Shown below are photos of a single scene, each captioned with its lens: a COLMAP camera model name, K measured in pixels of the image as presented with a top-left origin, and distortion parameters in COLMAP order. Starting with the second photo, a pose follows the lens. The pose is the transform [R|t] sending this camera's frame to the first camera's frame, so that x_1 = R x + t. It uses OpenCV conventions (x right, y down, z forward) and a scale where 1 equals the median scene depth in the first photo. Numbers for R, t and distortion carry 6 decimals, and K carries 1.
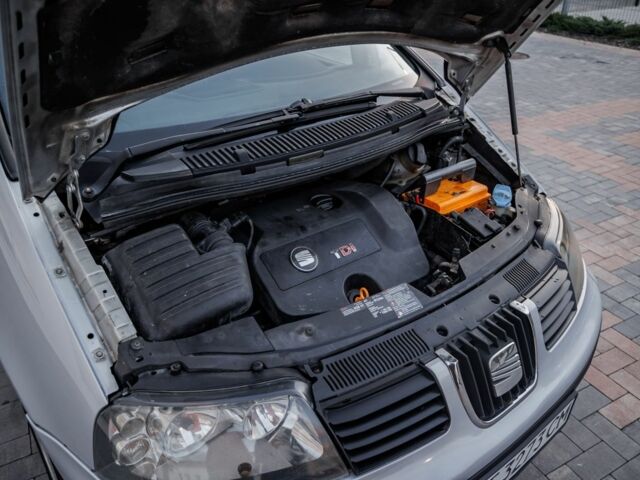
lens RADIAL K [[504.3, 0, 316.1], [0, 504.3, 241.5], [0, 0, 1]] dist [-0.004101, -0.001813]
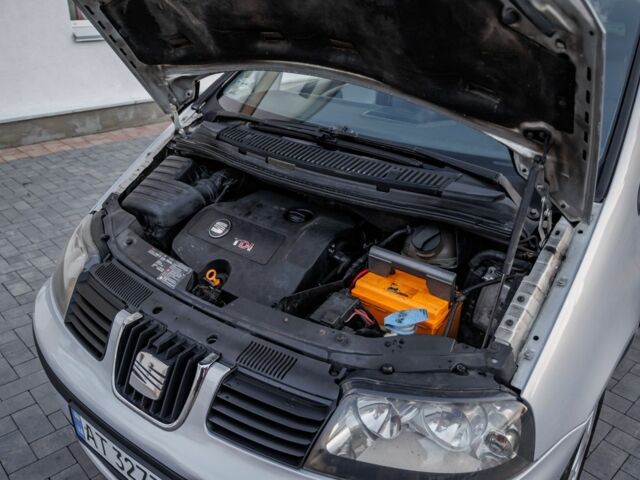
lens RADIAL K [[504.3, 0, 316.1], [0, 504.3, 241.5], [0, 0, 1]] dist [-0.004101, -0.001813]
pose [[0.306960, 0.446704, -0.840375, 1.106036], [-0.513495, 0.821188, 0.248943, -0.368459], [0.801310, 0.355113, 0.481452, 0.609693]]
